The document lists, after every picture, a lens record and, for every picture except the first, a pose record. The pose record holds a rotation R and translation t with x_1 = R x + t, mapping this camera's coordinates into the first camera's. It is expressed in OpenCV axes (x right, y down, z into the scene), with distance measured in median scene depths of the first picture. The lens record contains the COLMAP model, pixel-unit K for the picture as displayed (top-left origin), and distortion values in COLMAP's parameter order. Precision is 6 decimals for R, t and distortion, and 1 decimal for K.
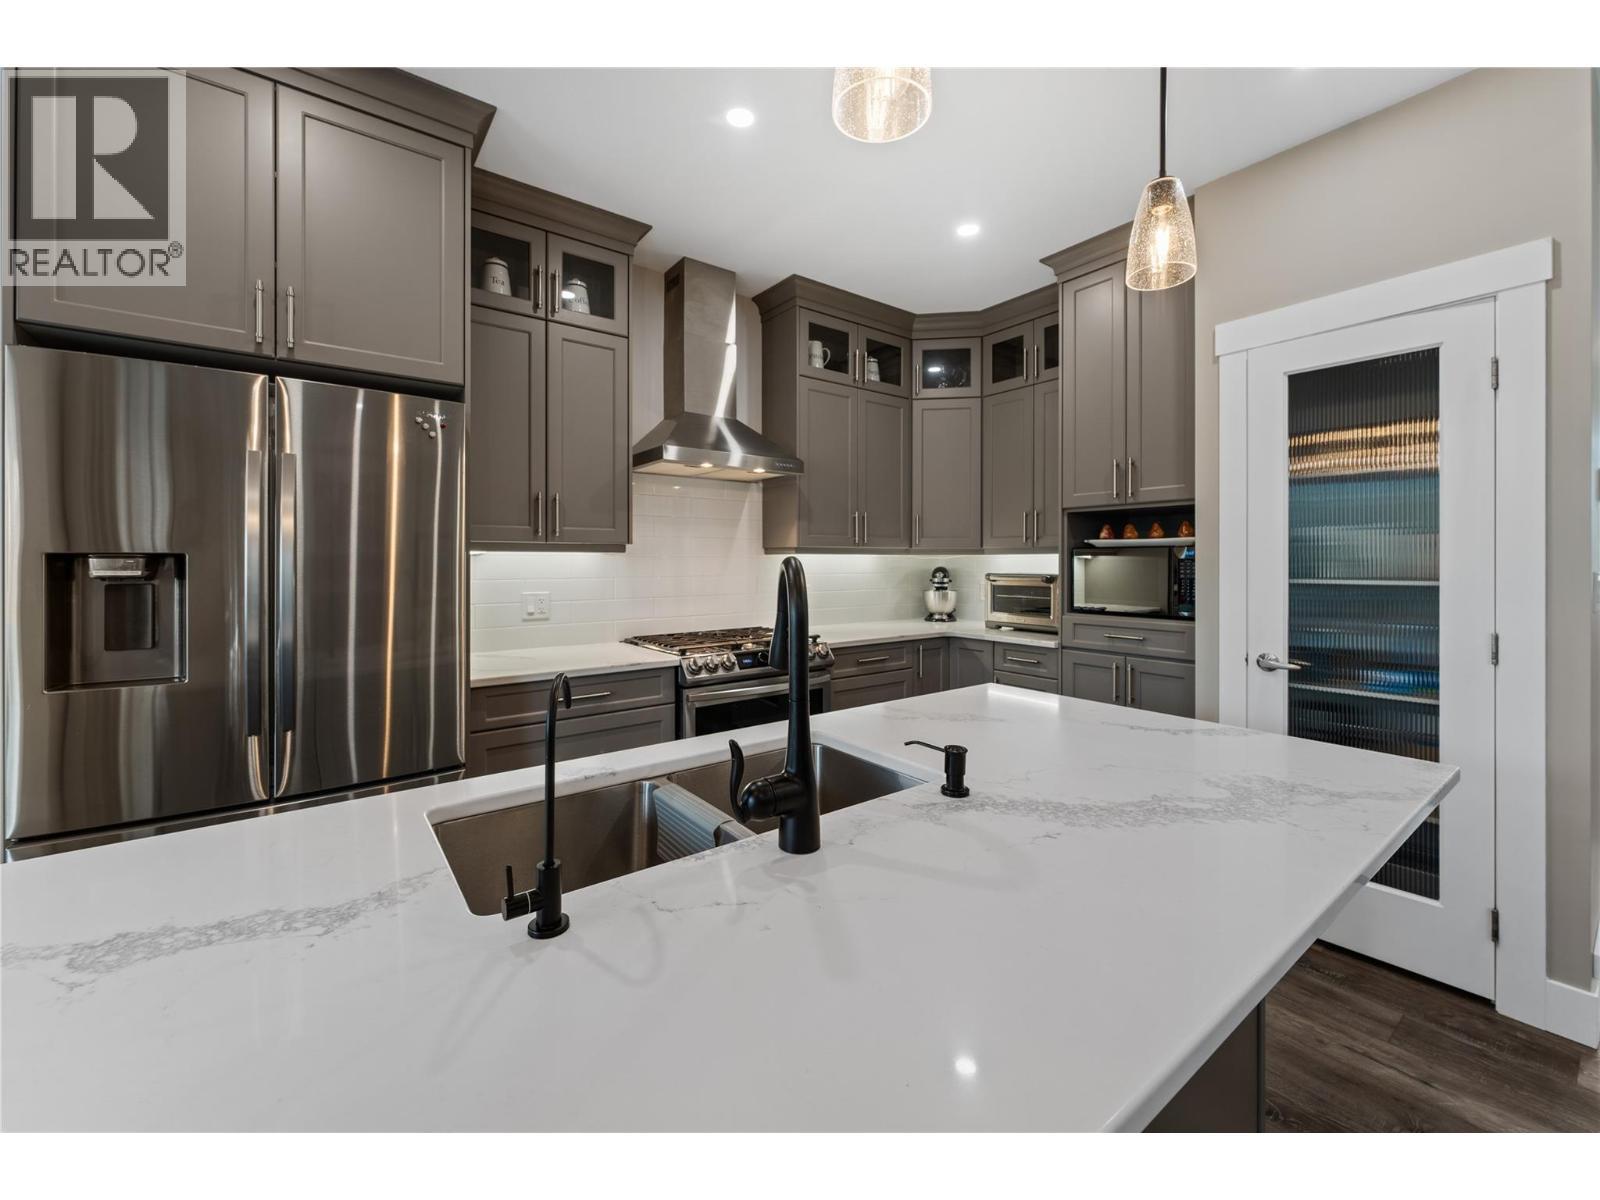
lens RADIAL K [[665.0, 0, 799.4], [0, 665.0, 560.7], [0, 0, 1]] dist [-0.000949, -0.000175]
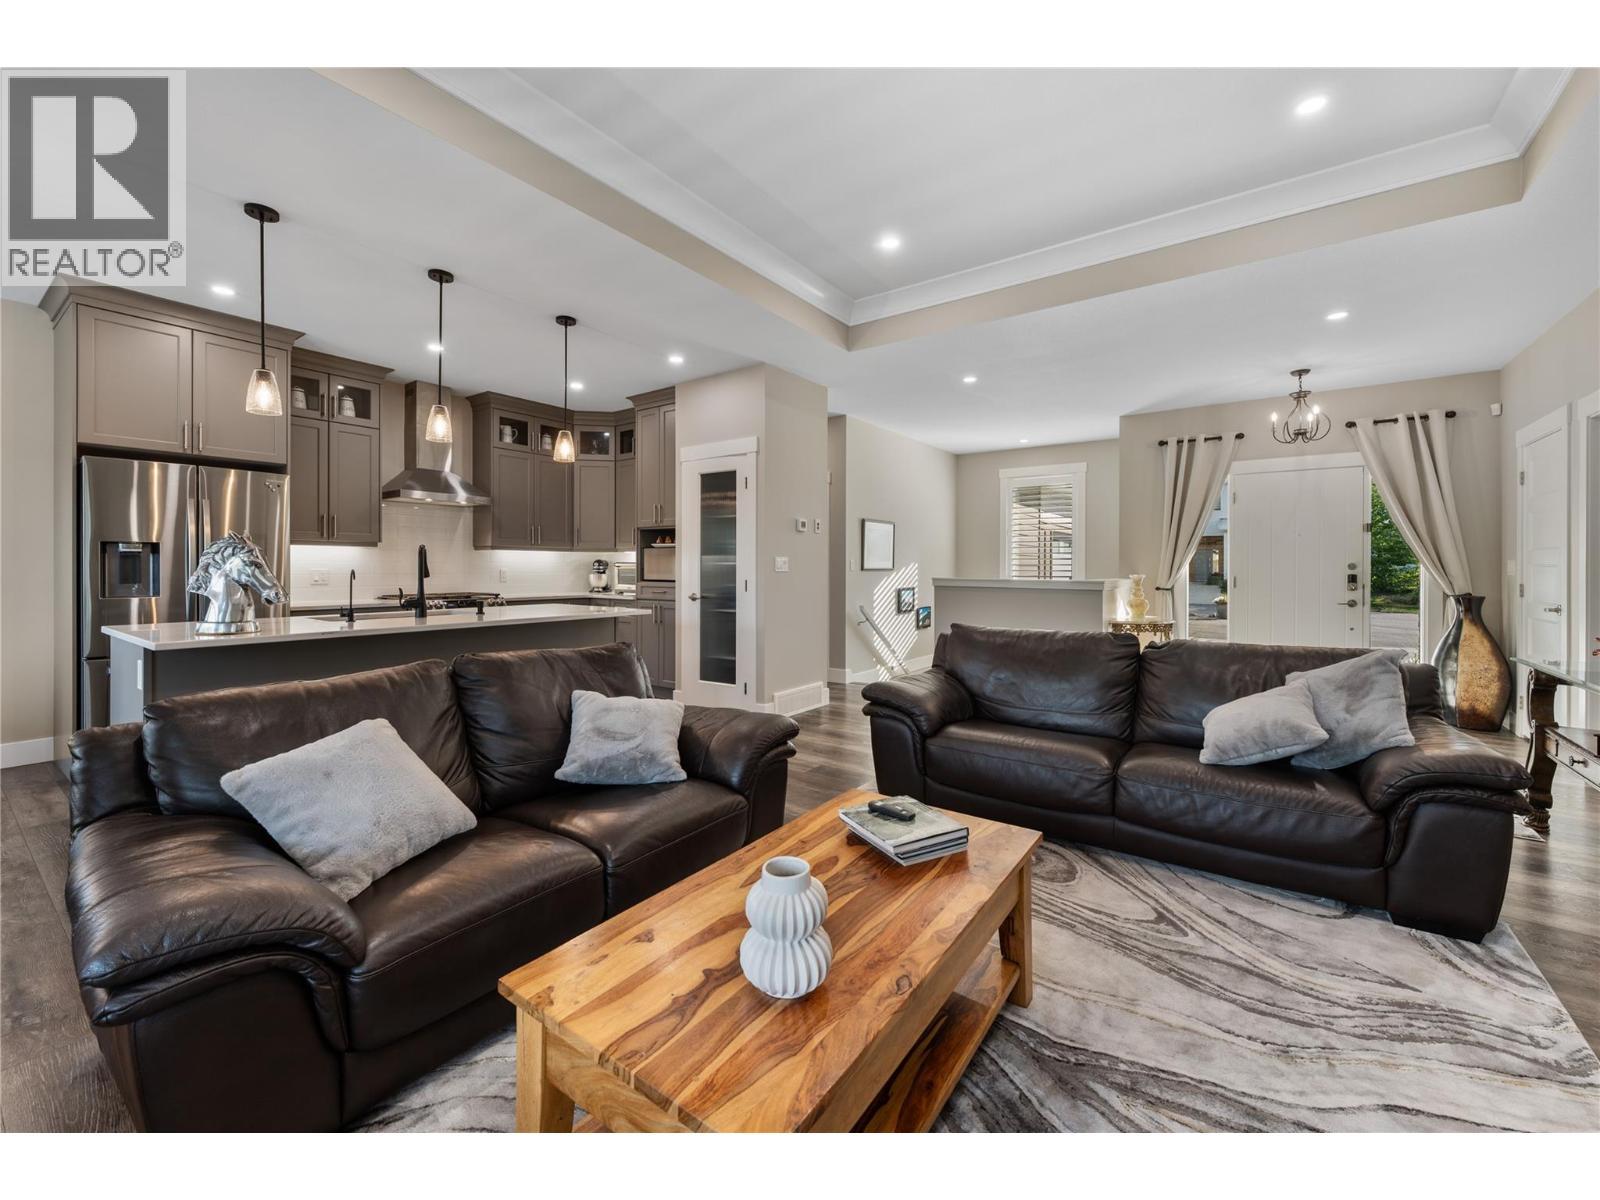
lens RADIAL K [[647.7, 0, 795.4], [0, 647.7, 569.1], [0, 0, 1]] dist [-0.000171, 0.000027]
pose [[0.955181, 0.002361, 0.296012, 0.277347], [-0.003943, 0.999981, 0.004748, 0.032225], [-0.295995, -0.005703, 0.955172, -0.933537]]
